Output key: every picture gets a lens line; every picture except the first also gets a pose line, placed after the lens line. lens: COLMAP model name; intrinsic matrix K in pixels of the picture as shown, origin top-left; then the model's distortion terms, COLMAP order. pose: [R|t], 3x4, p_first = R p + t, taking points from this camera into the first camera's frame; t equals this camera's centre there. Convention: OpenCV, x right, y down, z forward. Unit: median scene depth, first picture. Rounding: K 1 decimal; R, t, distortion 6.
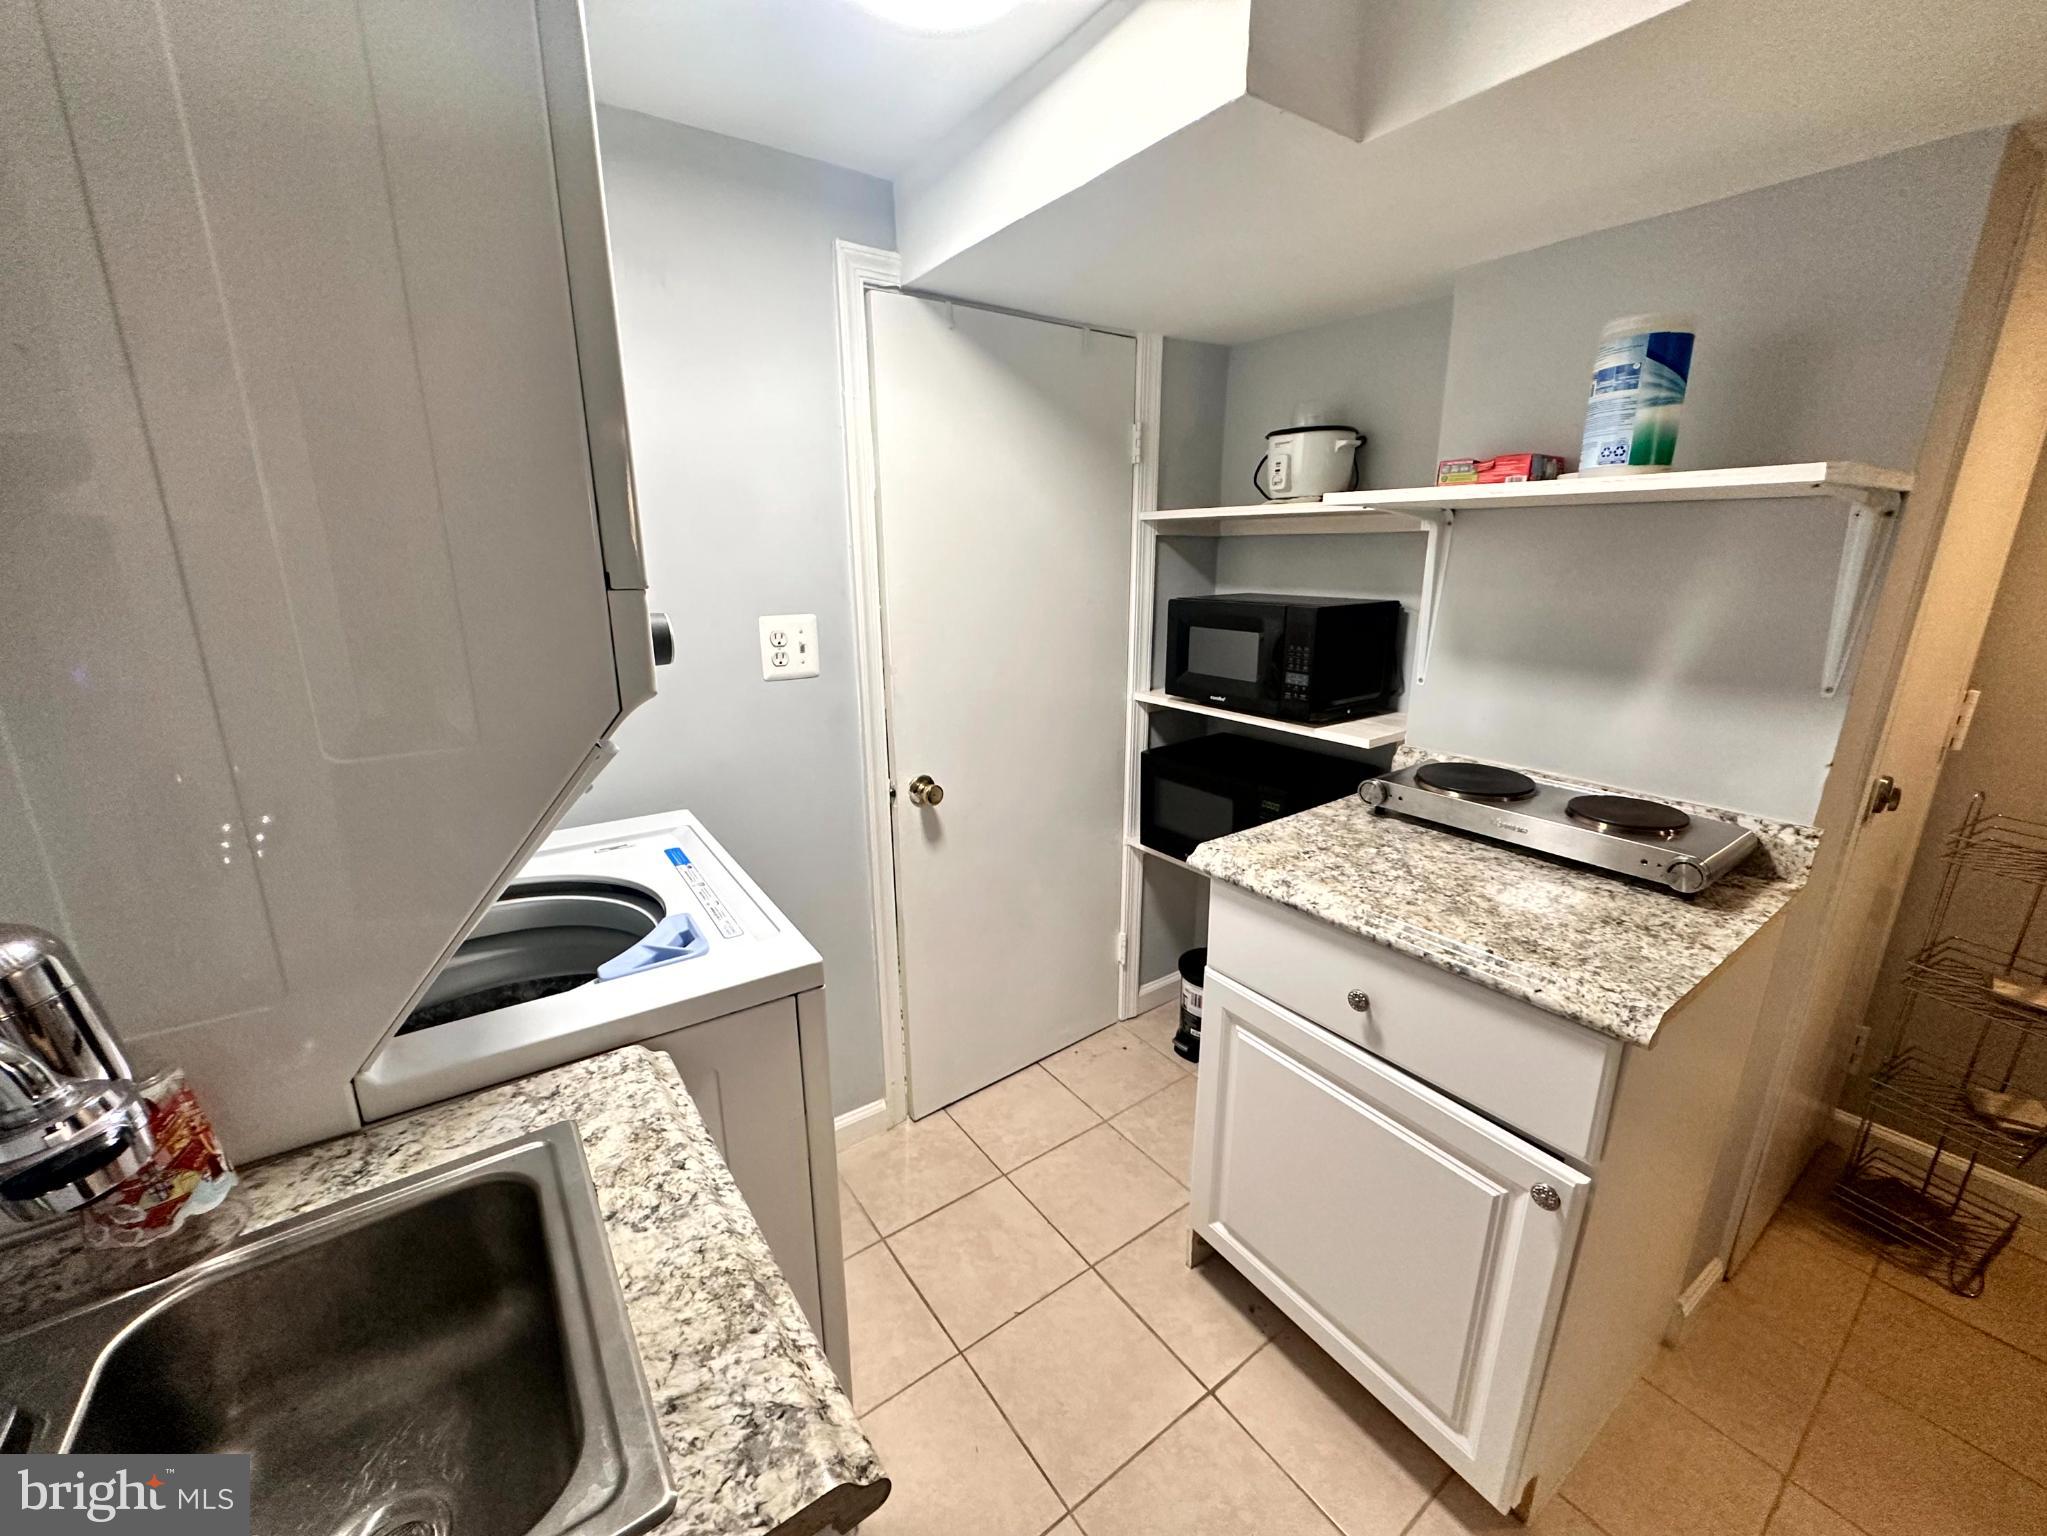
lens RADIAL K [[812.4, 0, 1019.8], [0, 812.4, 769.8], [0, 0, 1]] dist [-0.002413, -0.000016]
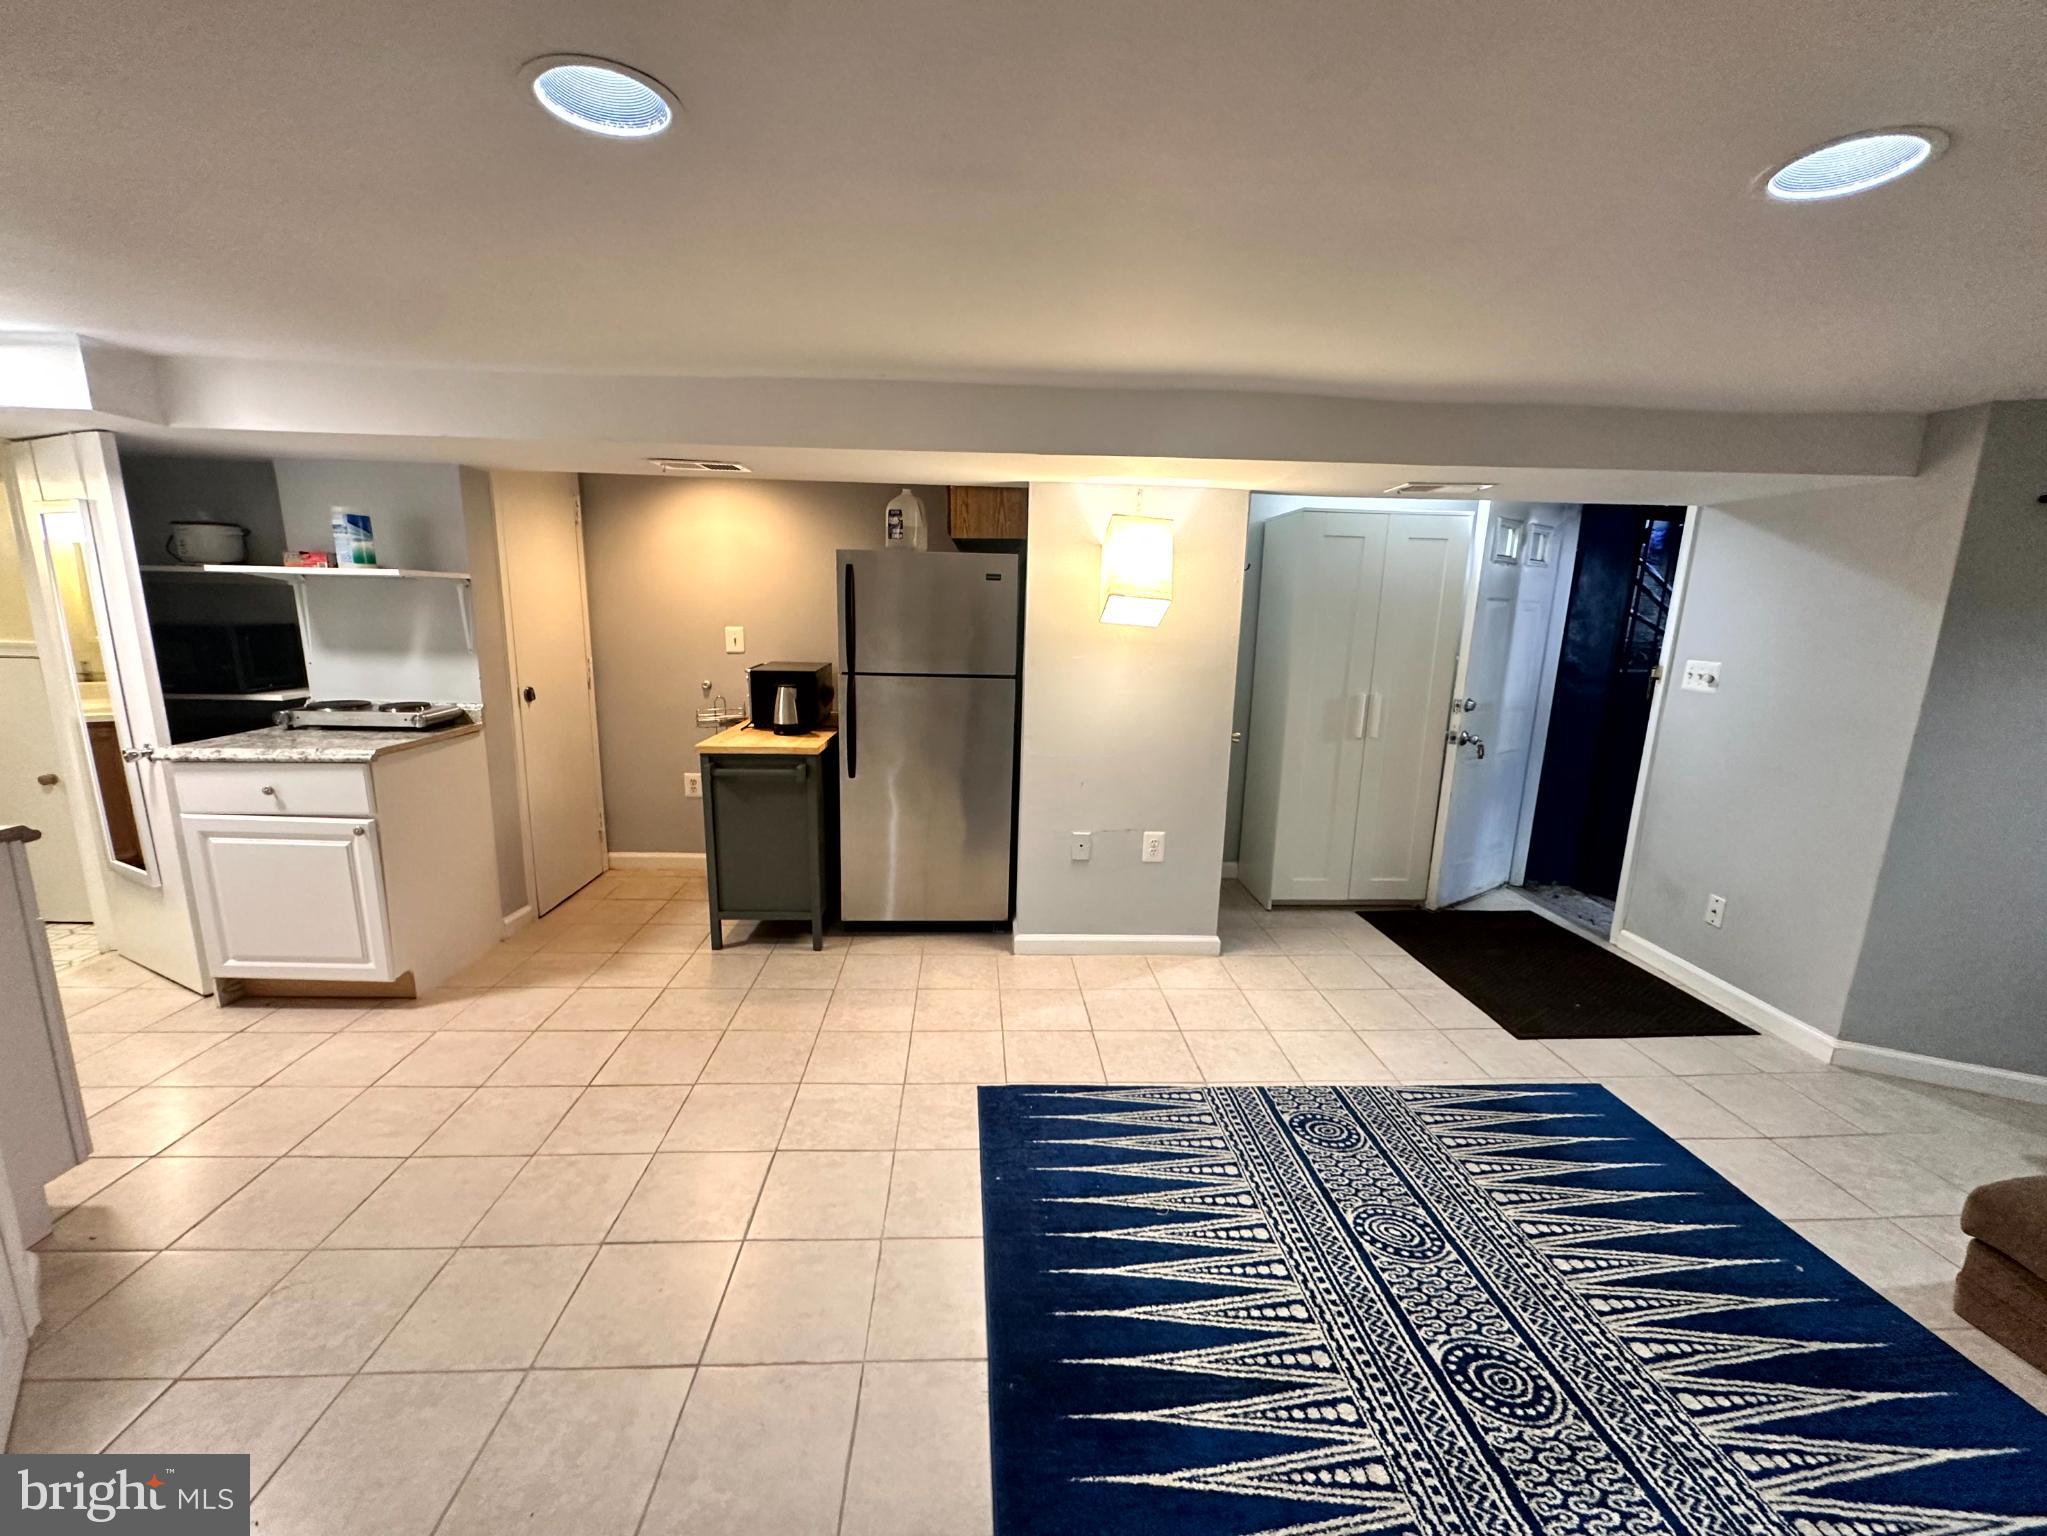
lens RADIAL K [[813.7, 0, 1020.2], [0, 813.7, 771.7], [0, 0, 1]] dist [-0.003344, 0.000484]
pose [[0.534699, -0.148433, 0.831904, -0.295338], [0.197533, 0.979133, 0.047740, 0.475504], [-0.821631, 0.138802, 0.552862, -1.745710]]
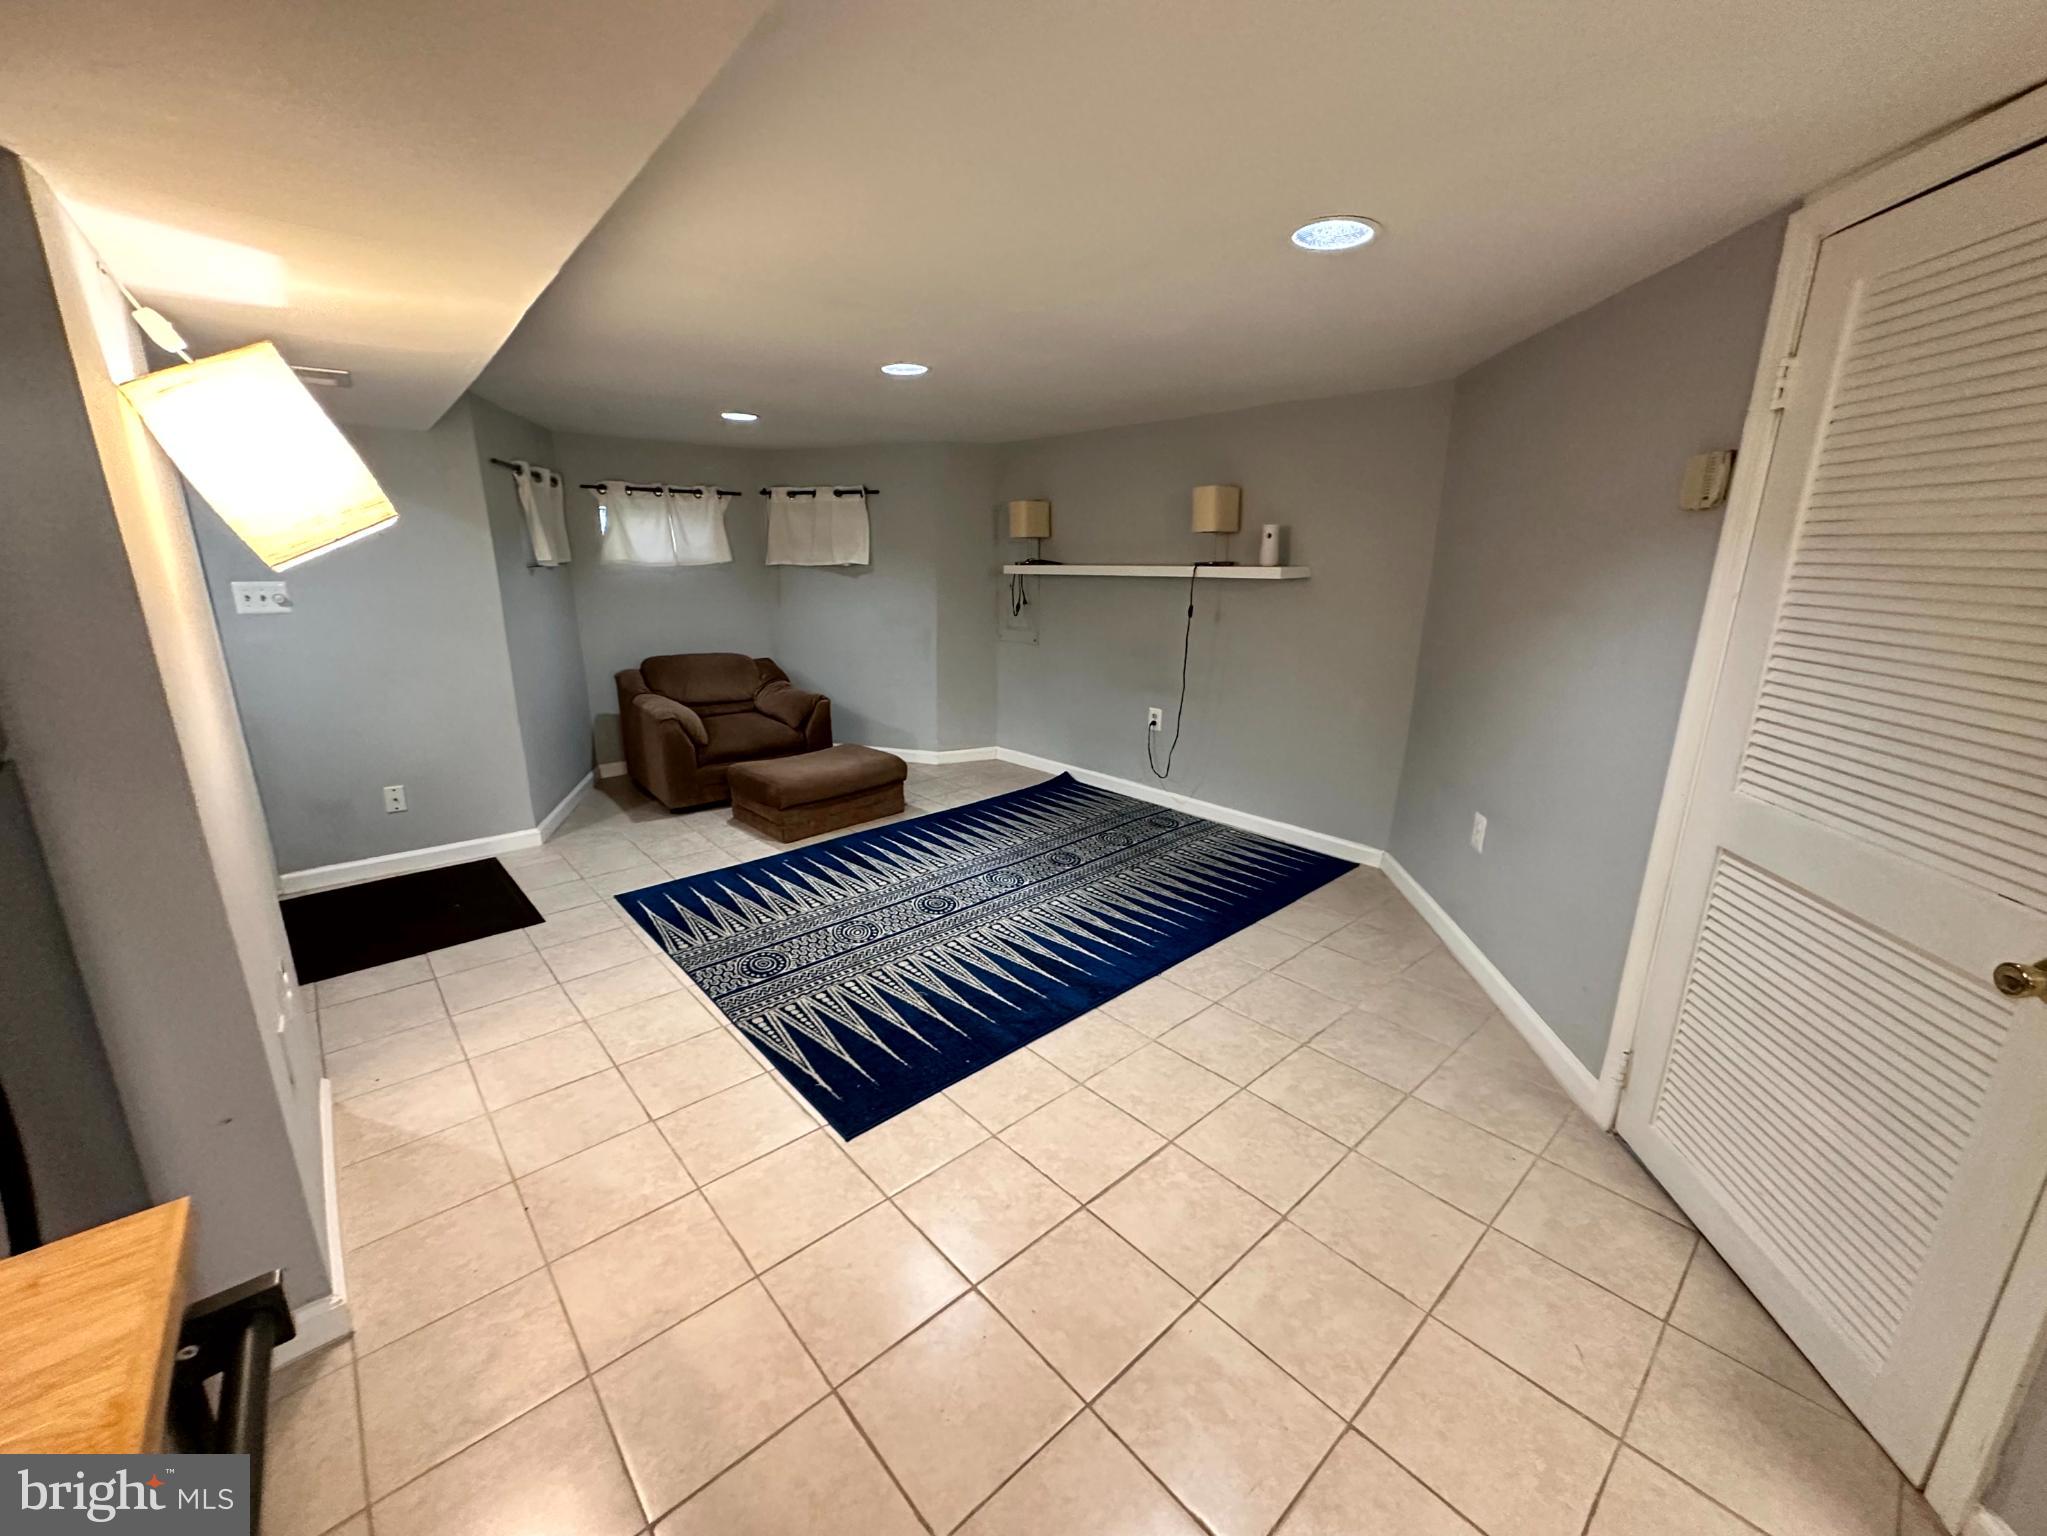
lens RADIAL K [[813.7, 0, 1020.2], [0, 813.7, 771.7], [0, 0, 1]] dist [-0.003344, 0.000484]
pose [[-0.994687, 0.029676, -0.098577, 0.924190], [-0.024744, 0.860563, 0.508742, -0.136210], [0.099929, 0.508479, -0.855257, 0.487799]]
